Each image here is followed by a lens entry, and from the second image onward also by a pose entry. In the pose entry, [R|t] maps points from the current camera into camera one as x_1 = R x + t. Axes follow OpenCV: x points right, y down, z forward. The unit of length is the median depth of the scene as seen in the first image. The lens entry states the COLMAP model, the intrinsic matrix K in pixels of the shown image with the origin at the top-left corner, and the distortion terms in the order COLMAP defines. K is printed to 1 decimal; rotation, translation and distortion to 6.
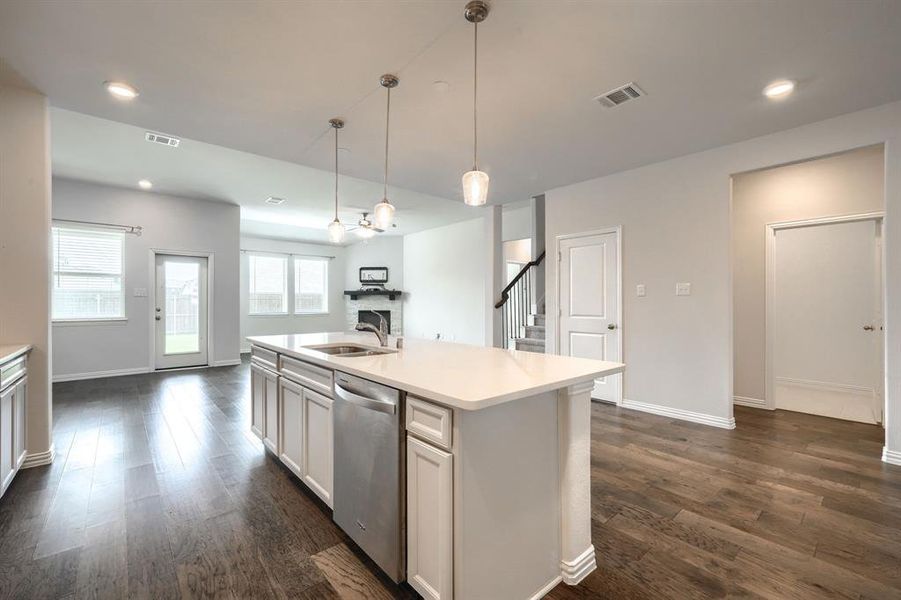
lens RADIAL K [[383.0, 0, 450.5], [0, 383.0, 300.0], [0, 0, 1]] dist [0.000151, 0.000026]
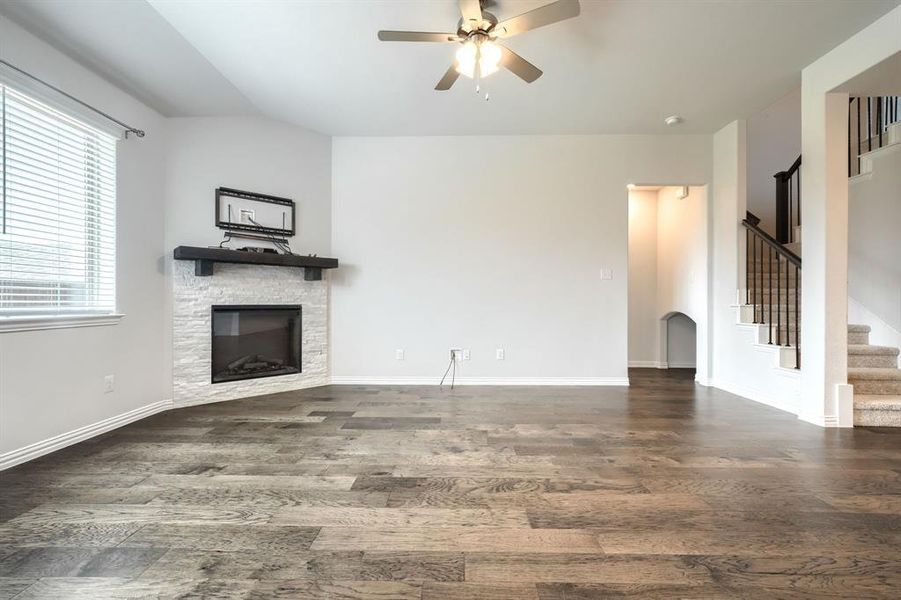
lens RADIAL K [[398.0, 0, 450.5], [0, 398.0, 300.0], [0, 0, 1]] dist [-0.000515, -0.000008]
pose [[0.671287, 0.003151, 0.741191, -0.370007], [-0.006483, 0.999978, 0.001620, 0.020515], [-0.741170, -0.005893, 0.671292, 0.587860]]
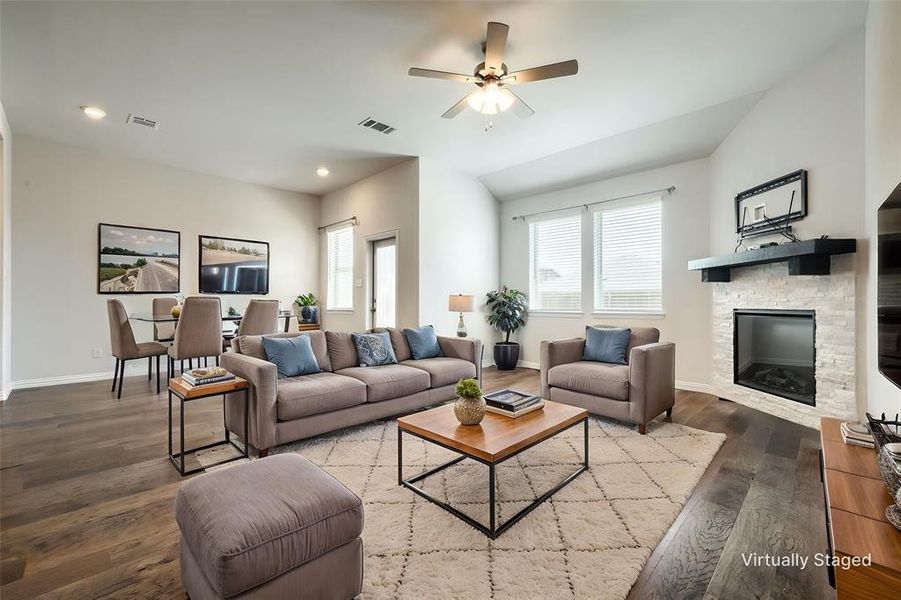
lens RADIAL K [[383.0, 0, 450.5], [0, 383.0, 300.0], [0, 0, 1]] dist [0.000151, 0.000026]
pose [[0.087693, -0.009510, -0.996102, 0.113702], [0.005780, 0.999942, -0.009038, 0.020510], [0.996131, -0.004965, 0.087743, 0.692300]]
